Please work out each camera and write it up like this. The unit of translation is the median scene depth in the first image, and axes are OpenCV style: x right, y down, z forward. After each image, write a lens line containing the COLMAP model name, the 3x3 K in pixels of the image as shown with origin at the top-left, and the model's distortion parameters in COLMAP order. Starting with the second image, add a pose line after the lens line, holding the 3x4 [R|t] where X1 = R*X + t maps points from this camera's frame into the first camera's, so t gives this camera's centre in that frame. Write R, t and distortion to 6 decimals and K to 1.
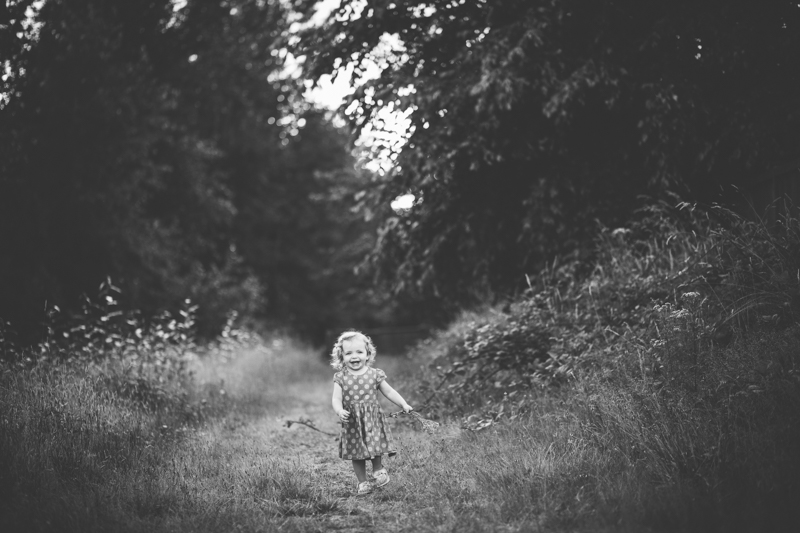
lens RADIAL K [[1886.6, 0, 400.0], [0, 1886.6, 266.5], [0, 0, 1]] dist [-0.004976, -1.707724]
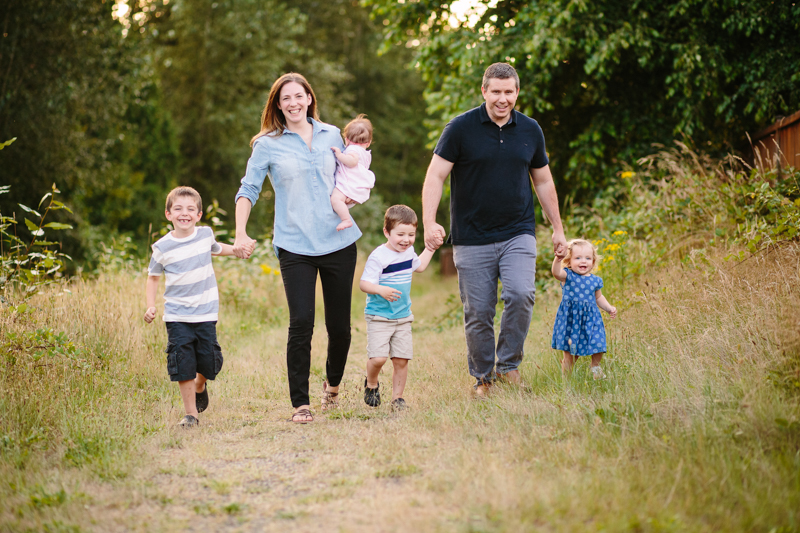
lens RADIAL K [[1886.6, 0, 400.0], [0, 1886.6, 266.5], [0, 0, 1]] dist [-0.004976, -1.707724]
pose [[0.997181, 0.022969, -0.071433, 0.045888], [-0.019816, 0.998812, 0.044530, -0.008657], [0.072371, -0.042989, 0.996451, -0.167008]]
